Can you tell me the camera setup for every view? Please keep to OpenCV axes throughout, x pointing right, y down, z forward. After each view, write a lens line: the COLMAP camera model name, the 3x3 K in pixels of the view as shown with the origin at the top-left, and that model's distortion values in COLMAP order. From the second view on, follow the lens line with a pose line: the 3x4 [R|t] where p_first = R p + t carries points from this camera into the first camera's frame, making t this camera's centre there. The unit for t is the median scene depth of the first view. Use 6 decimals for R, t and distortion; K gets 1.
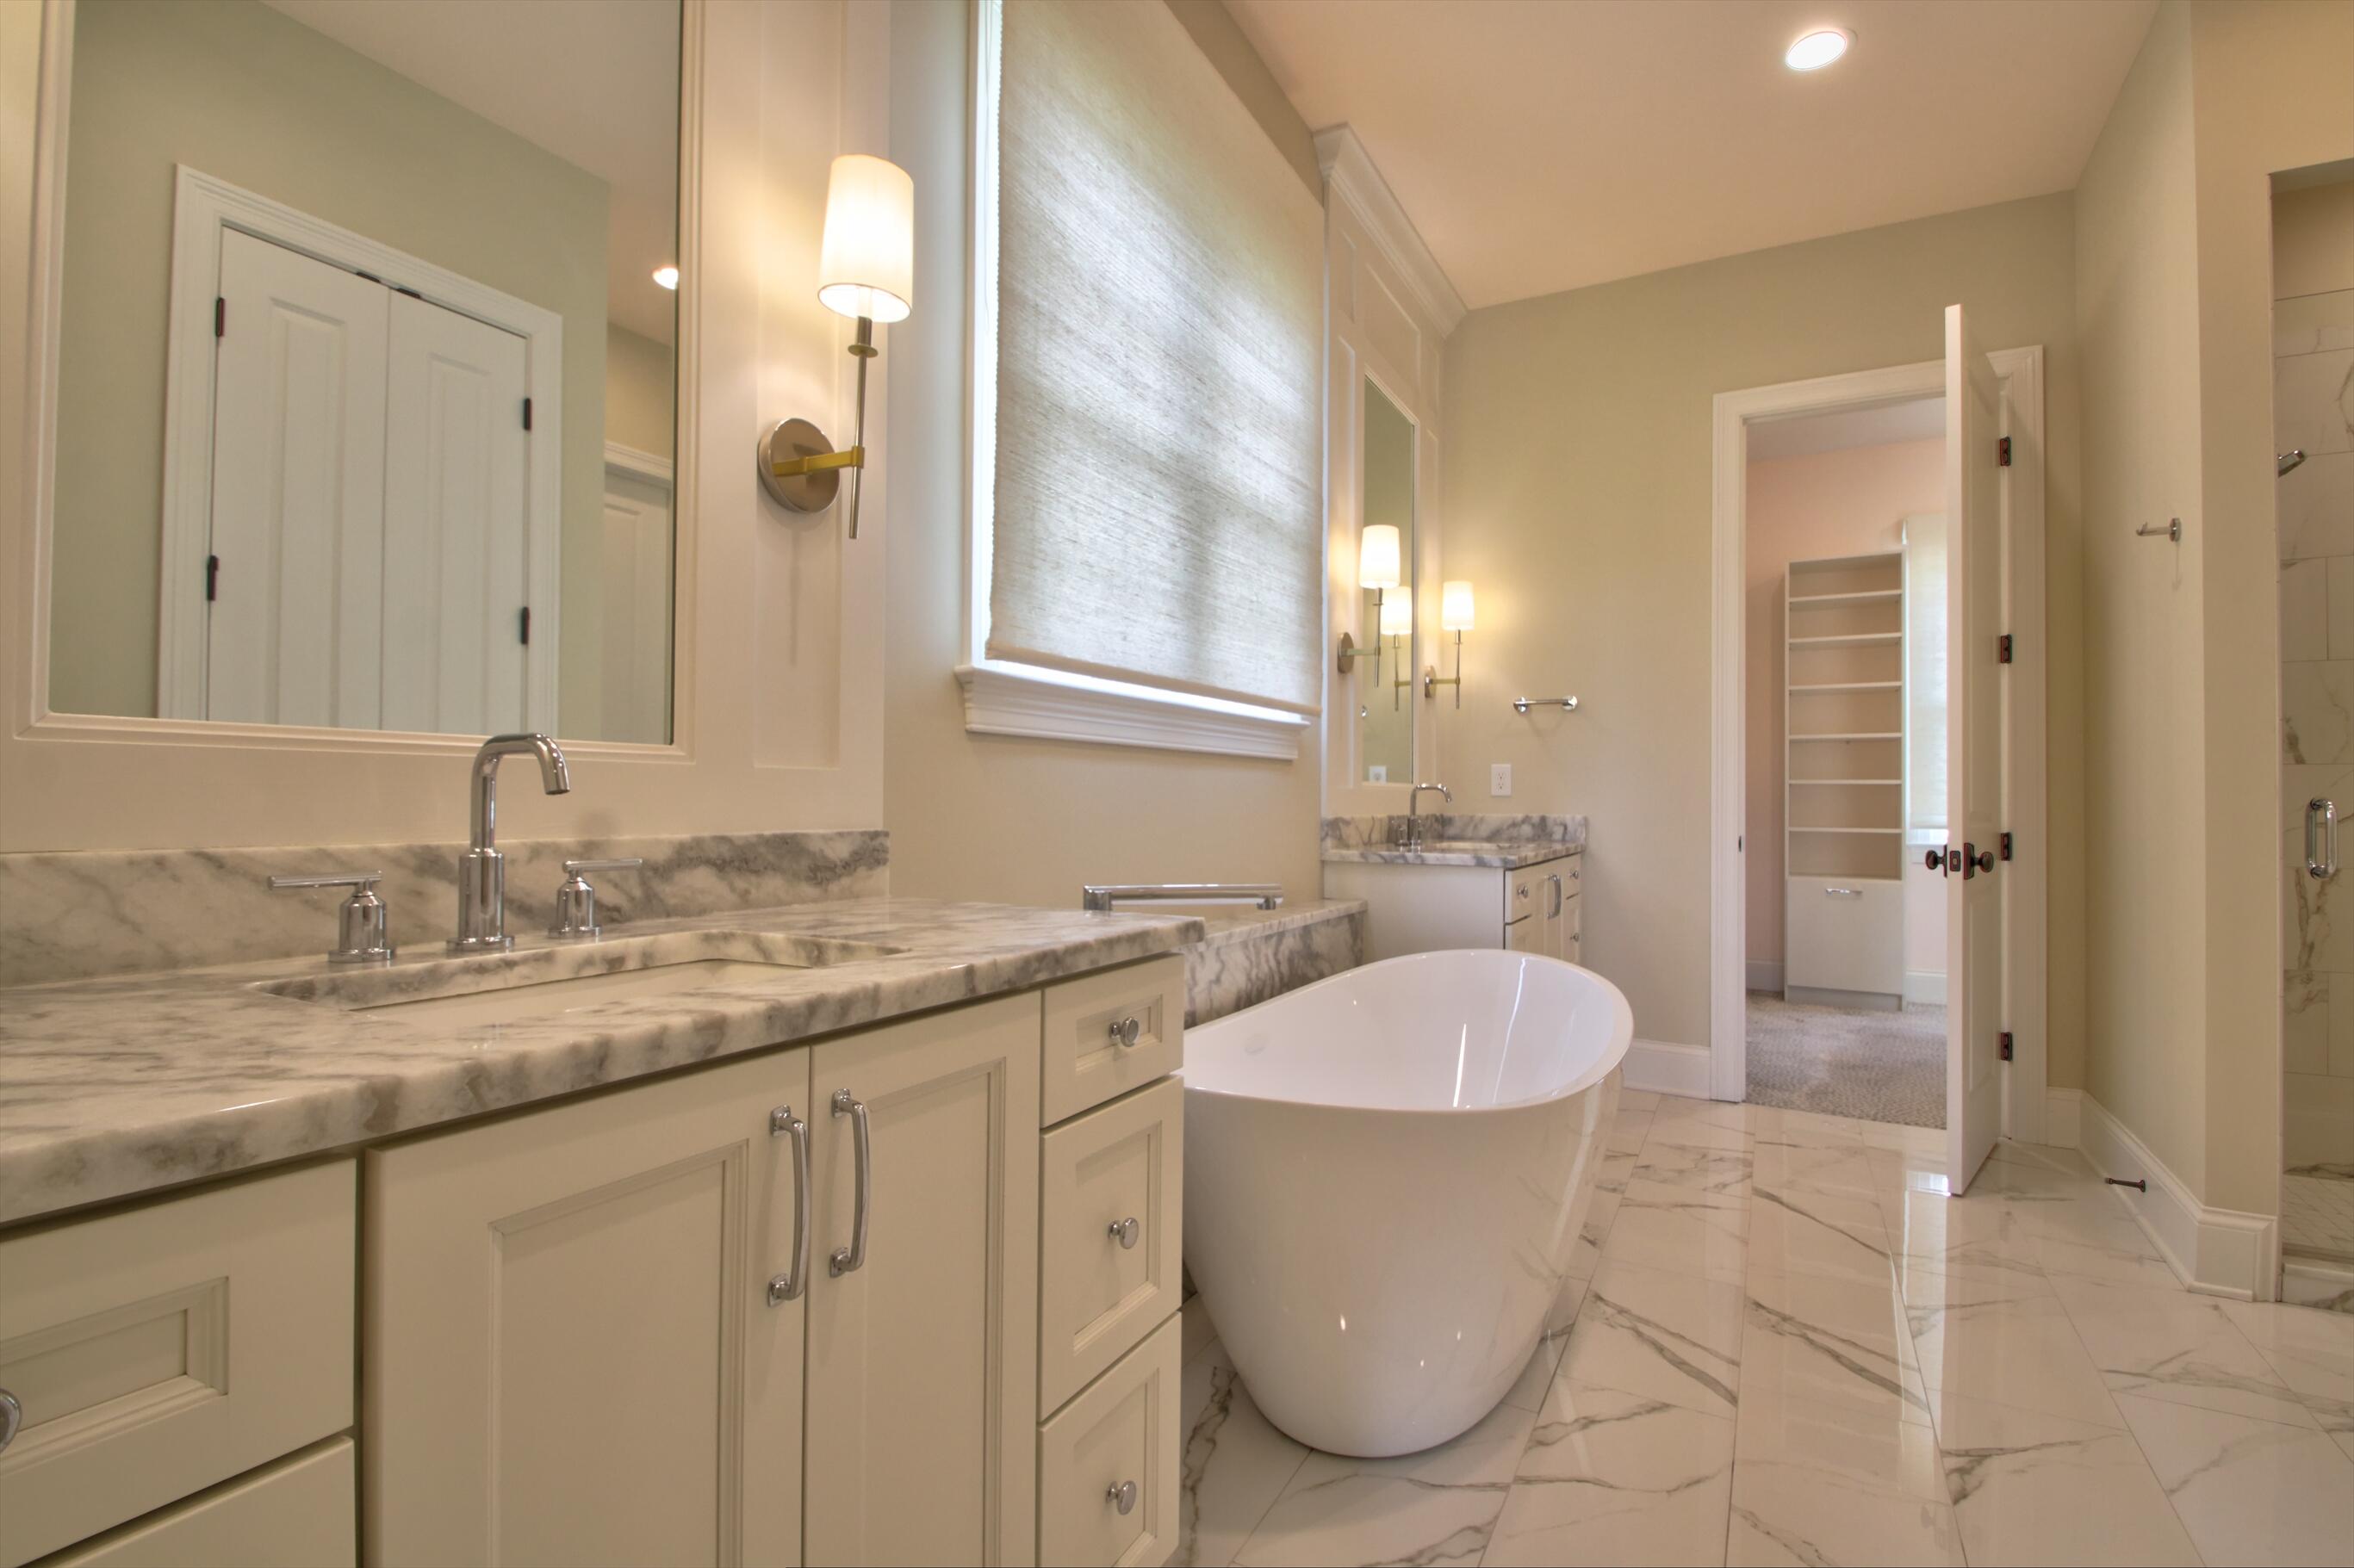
lens RADIAL K [[1082.7, 0, 1167.4], [0, 1082.7, 780.1], [0, 0, 1]] dist [0.010793, -0.013548]
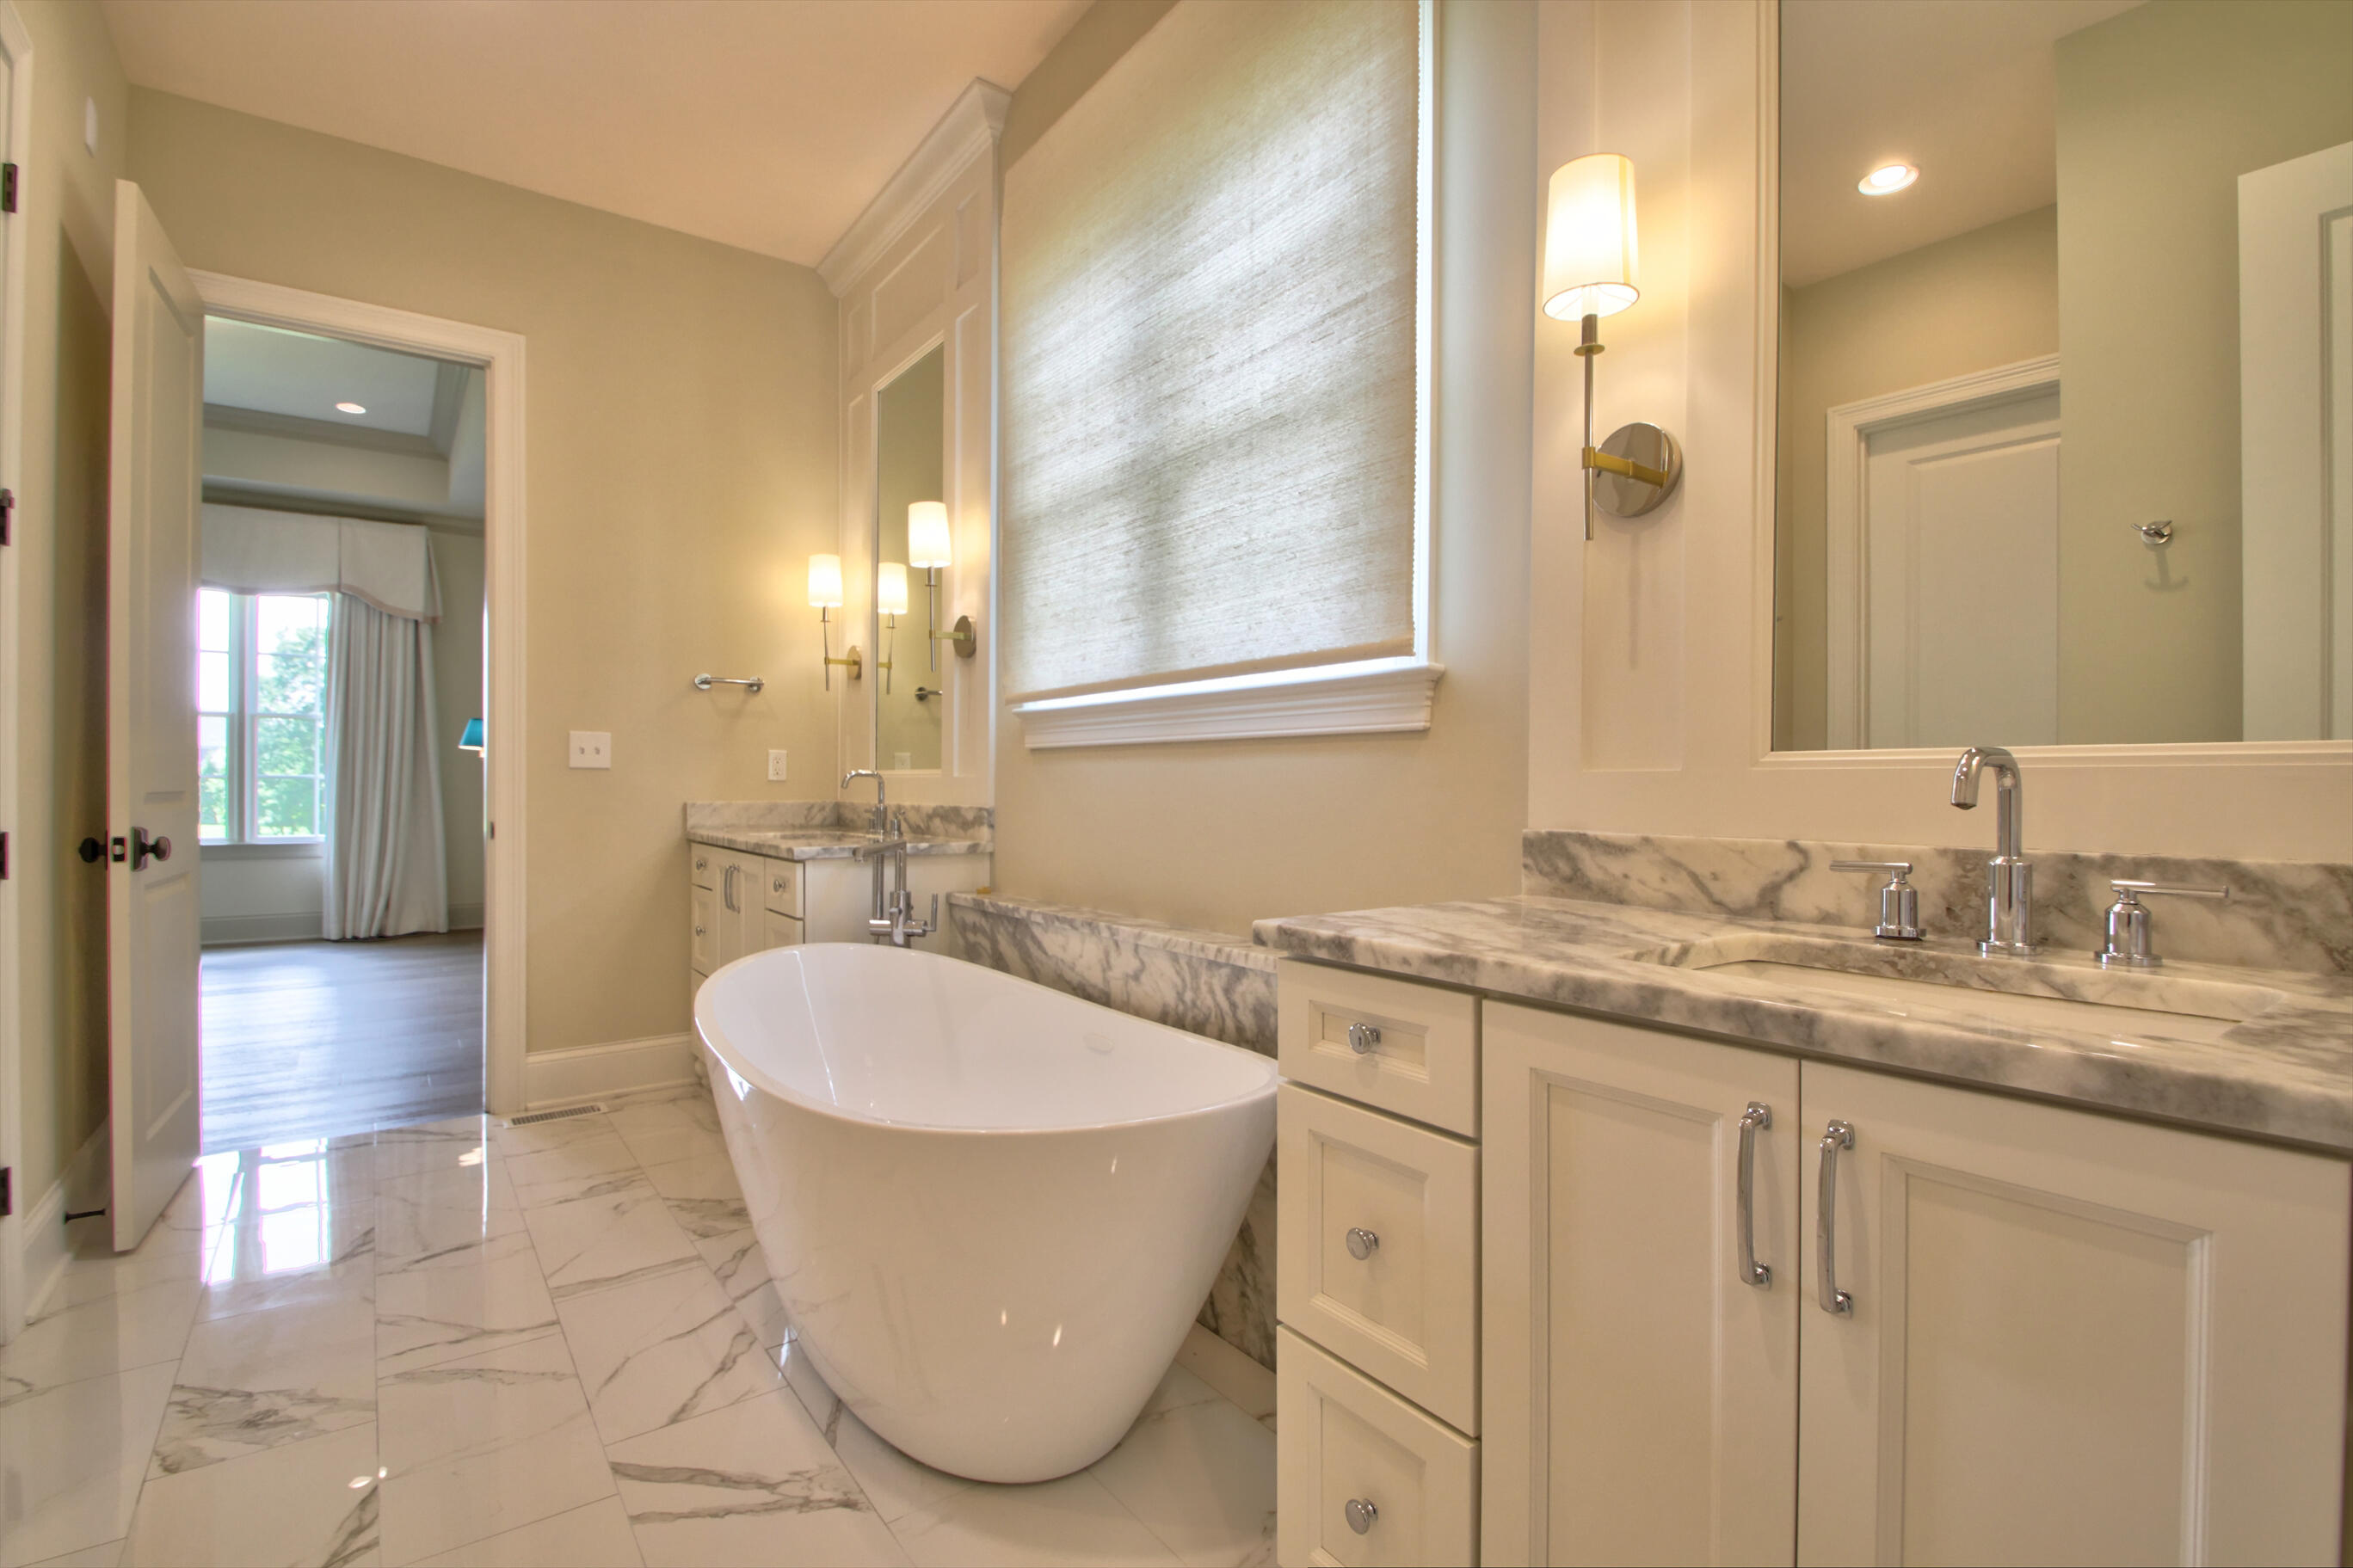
lens RADIAL K [[1082.3, 0, 1178.4], [0, 1082.3, 785.1], [0, 0, 1]] dist [0.010793, -0.013548]
pose [[-0.408270, -0.013026, -0.912768, 1.008895], [0.005406, 0.999846, -0.016687, 0.030770], [0.912845, -0.011747, -0.408137, 1.570285]]
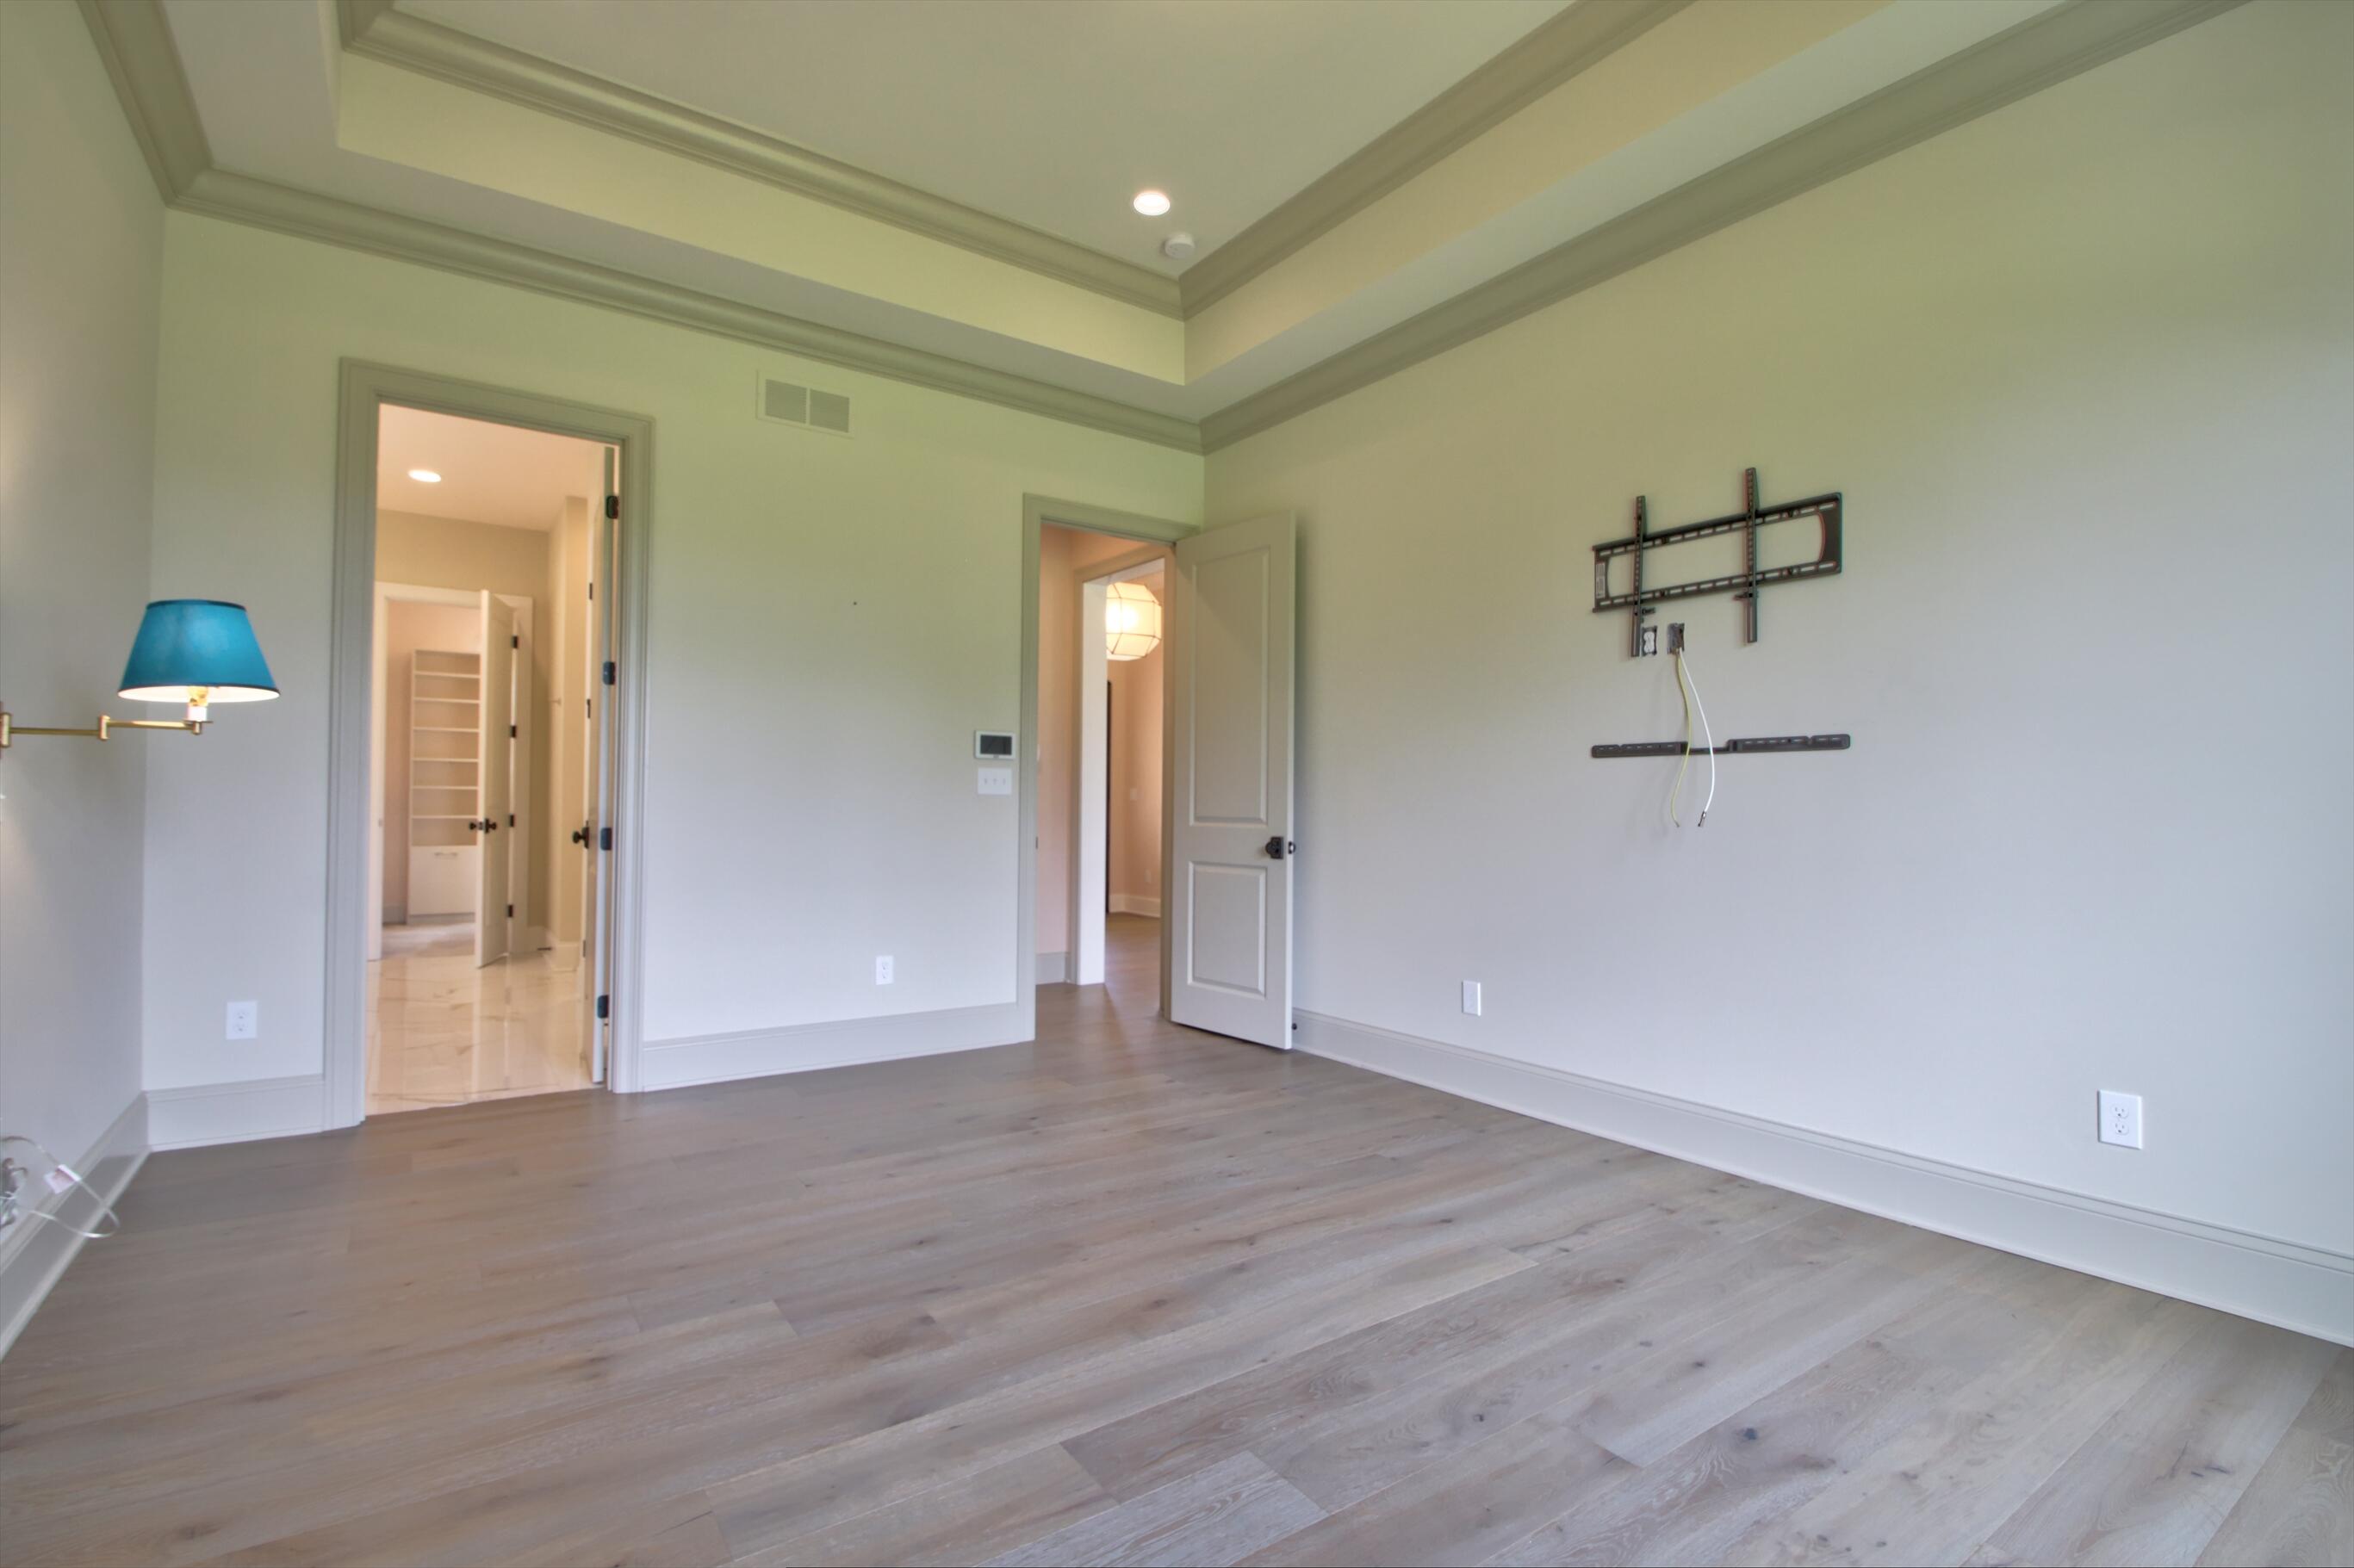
lens RADIAL K [[1082.7, 0, 1166.1], [0, 1082.7, 785.2], [0, 0, 1]] dist [0.010793, -0.013548]
pose [[0.437677, 0.008785, 0.899090, -0.537516], [-0.014851, 0.999886, -0.002540, -0.021596], [-0.899010, -0.012241, 0.437757, -0.990363]]
